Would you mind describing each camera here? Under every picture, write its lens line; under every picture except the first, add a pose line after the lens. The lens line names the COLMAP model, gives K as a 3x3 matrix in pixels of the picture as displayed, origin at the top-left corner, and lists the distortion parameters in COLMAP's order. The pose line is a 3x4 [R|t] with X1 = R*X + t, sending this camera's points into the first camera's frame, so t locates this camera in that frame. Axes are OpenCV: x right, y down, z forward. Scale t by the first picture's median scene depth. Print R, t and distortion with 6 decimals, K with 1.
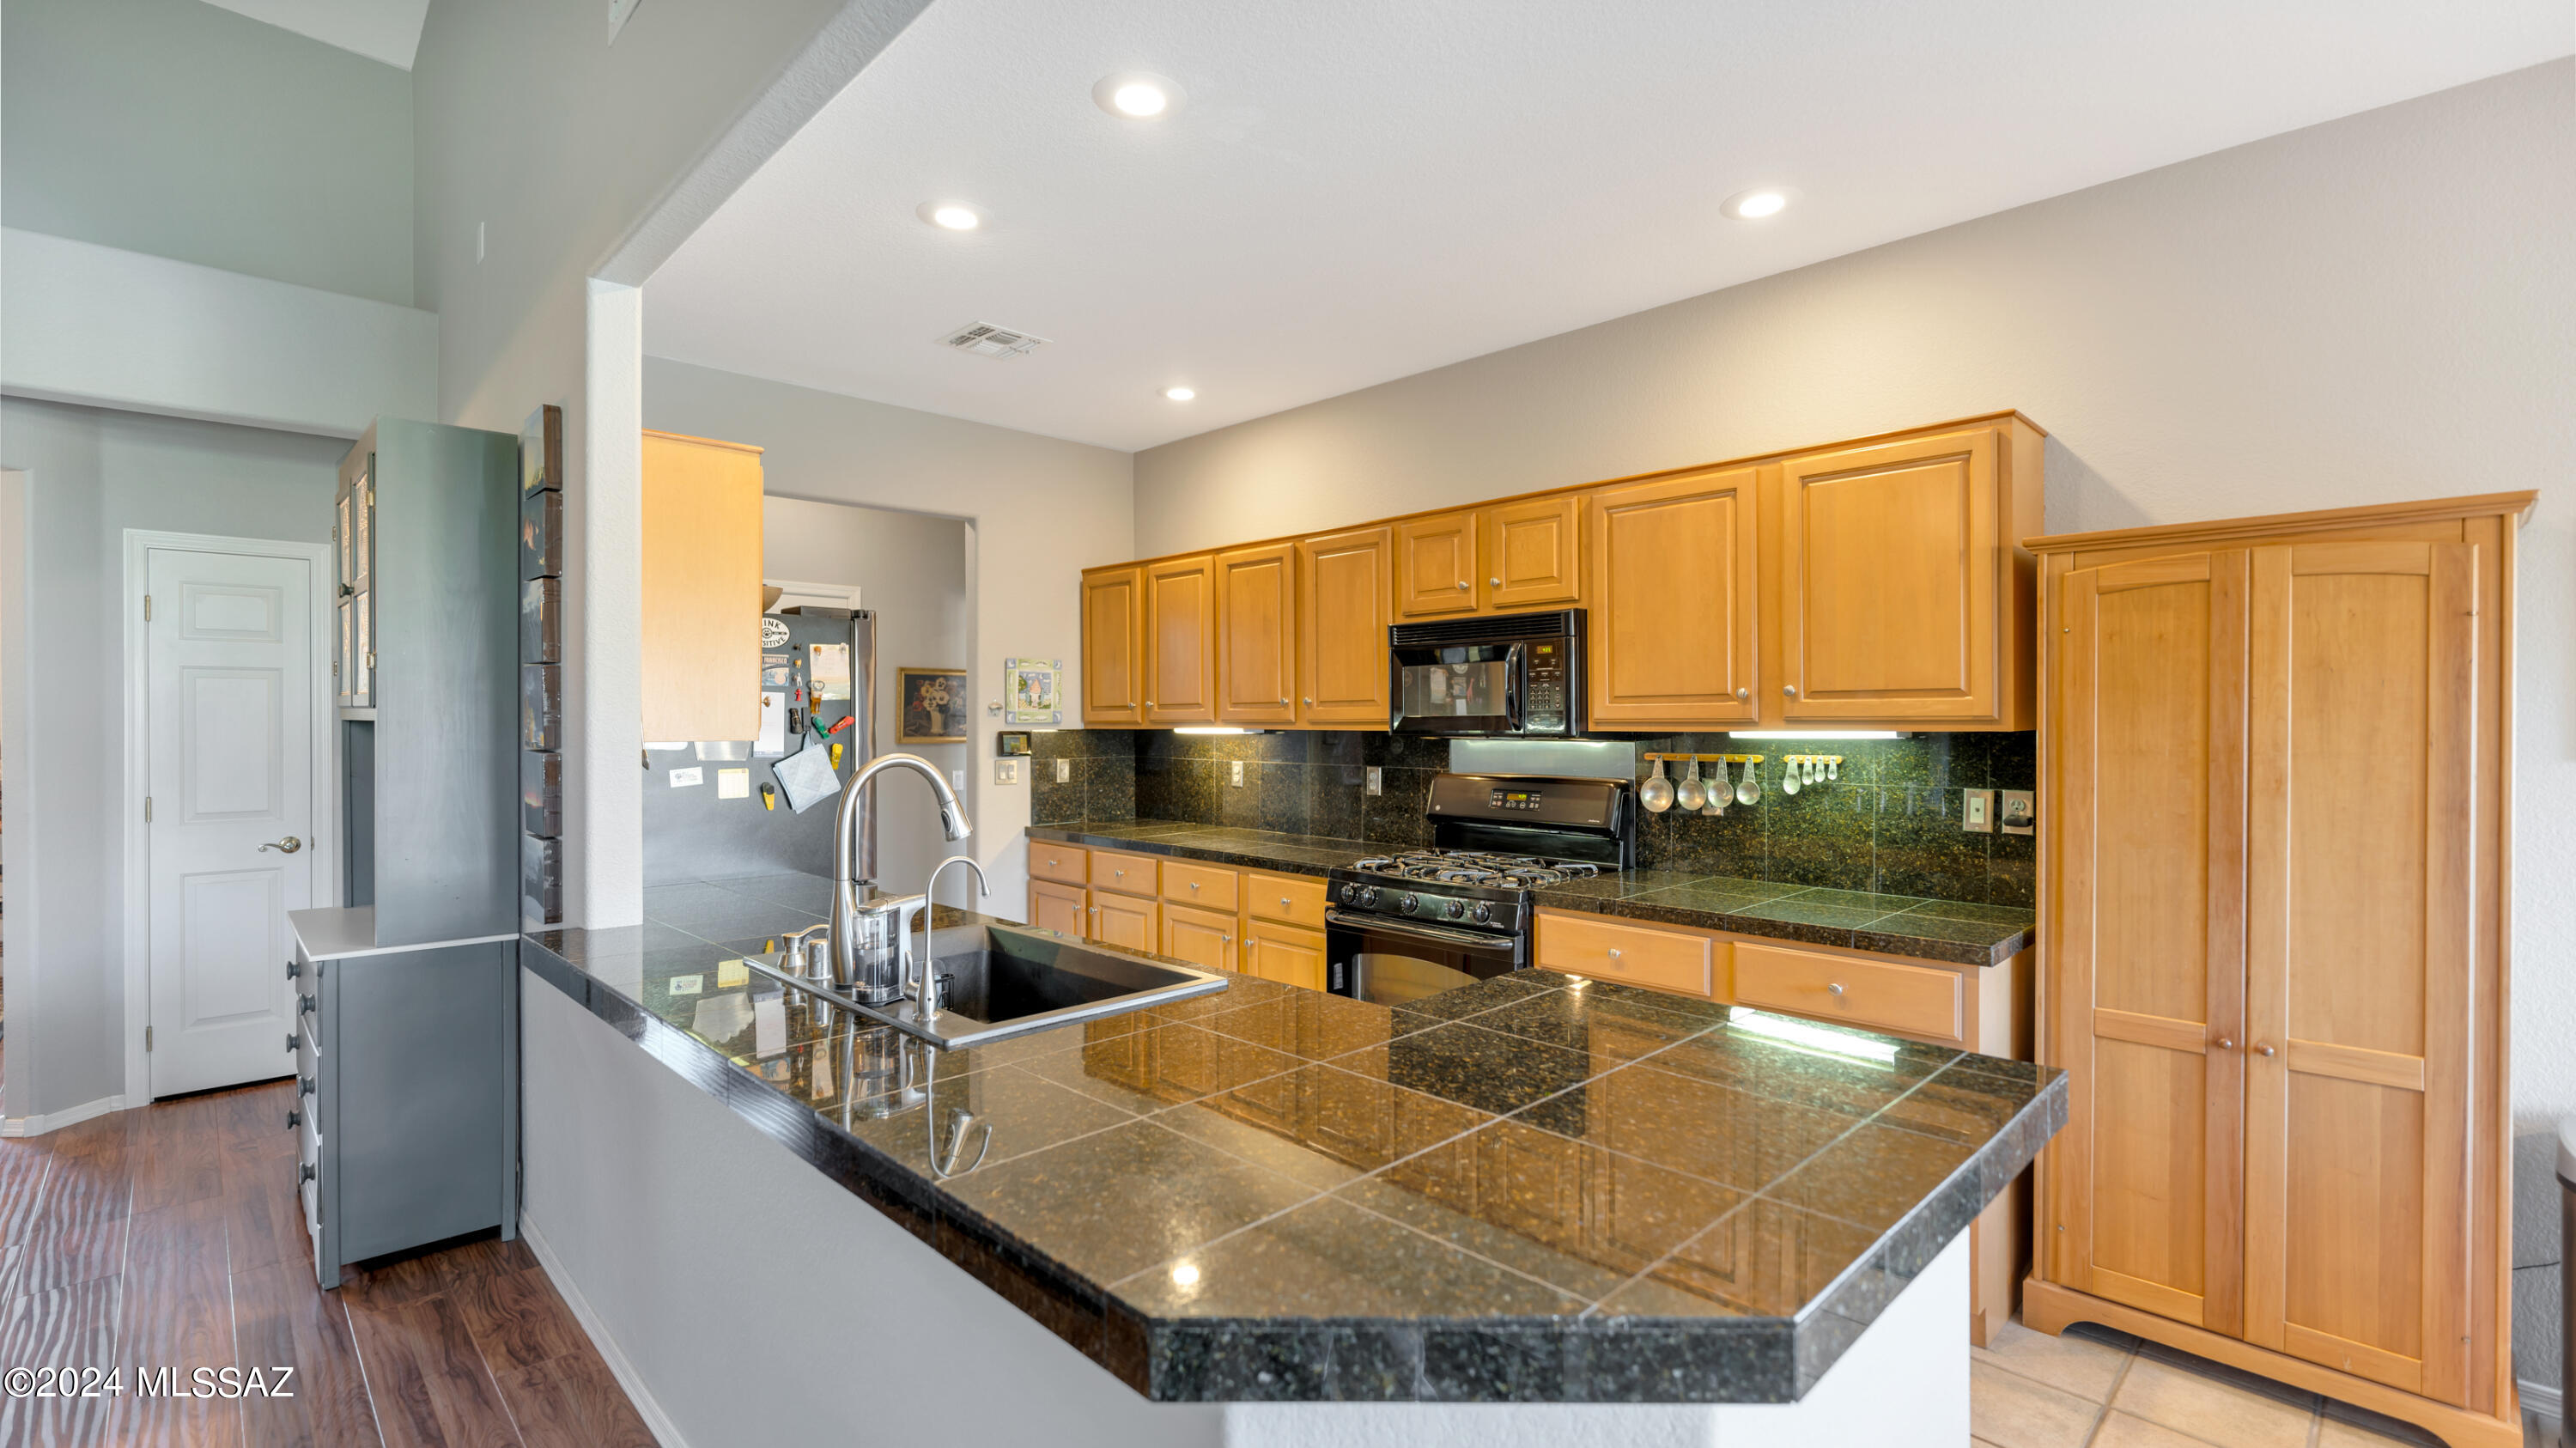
lens RADIAL K [[1116.2, 0, 1296.6], [0, 1116.2, 725.8], [0, 0, 1]] dist [0.001565, -0.001062]
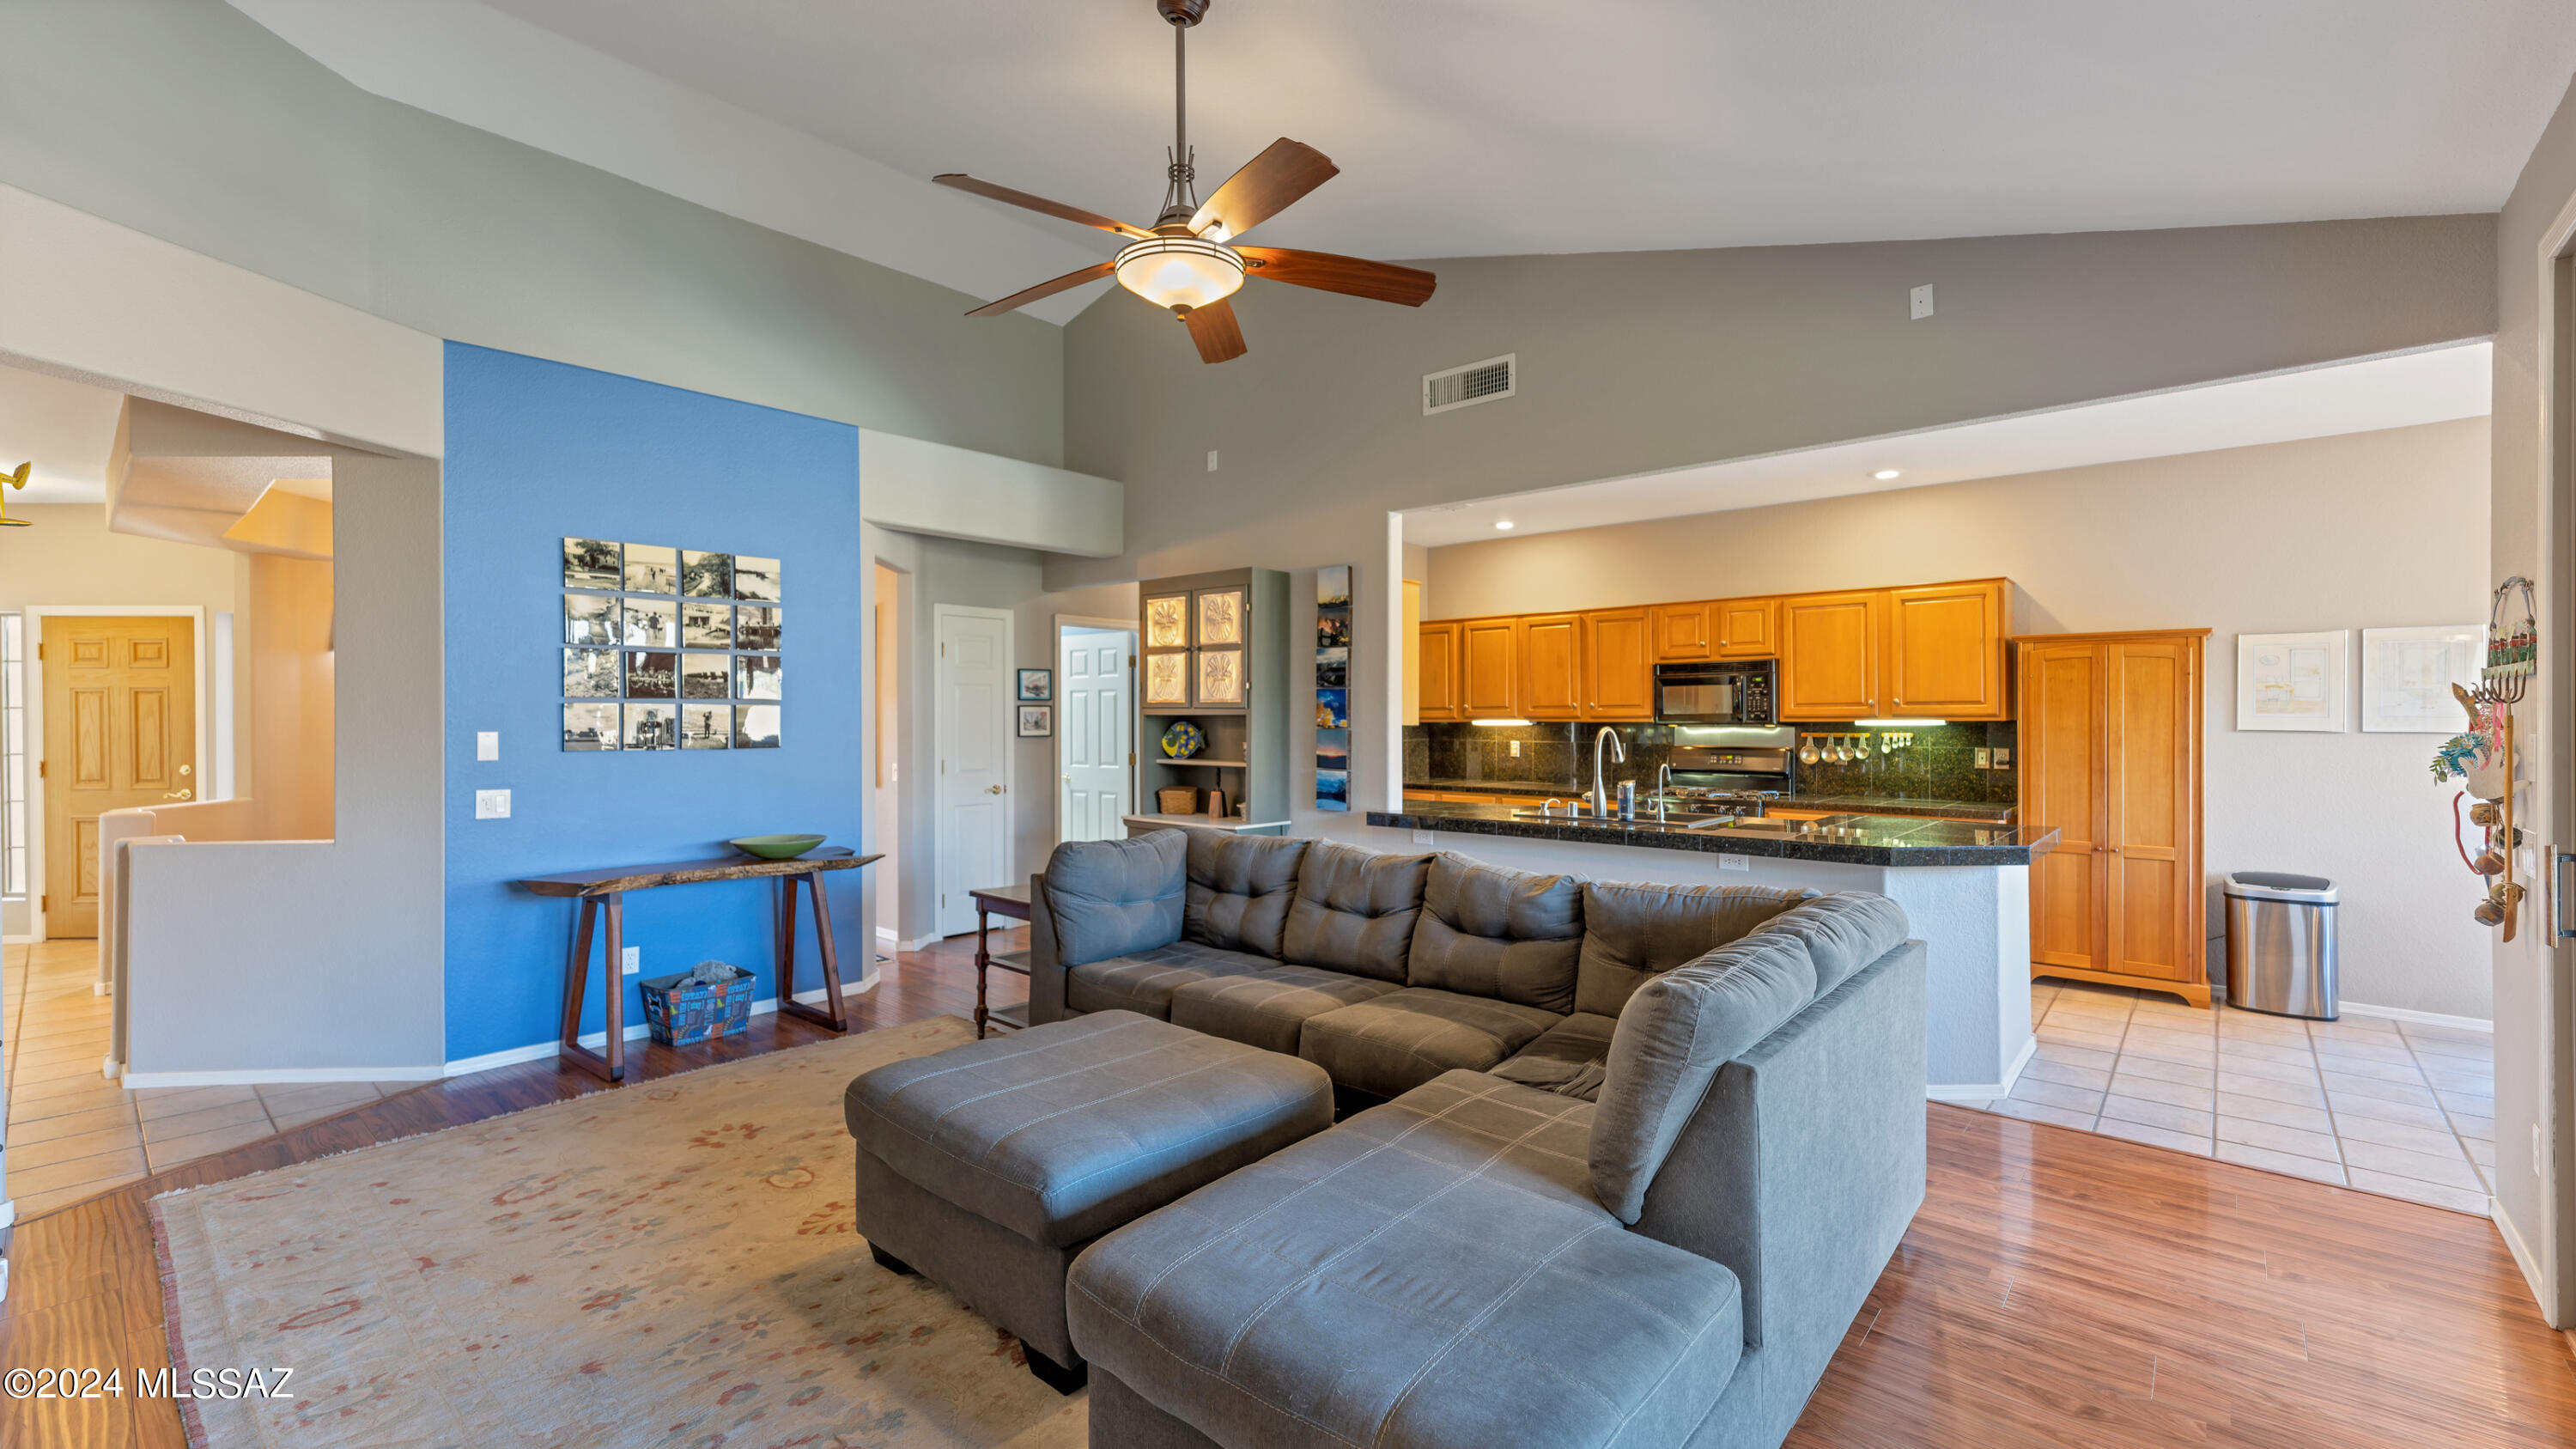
lens RADIAL K [[1066.3, 0, 1285.0], [0, 1066.3, 715.0], [0, 0, 1]] dist [-0.001628, 0.000202]
pose [[0.997477, 0.001889, 0.070965, -0.939913], [-0.001151, 0.999945, -0.010440, 0.017984], [-0.070980, 0.010332, 0.997424, -1.015517]]
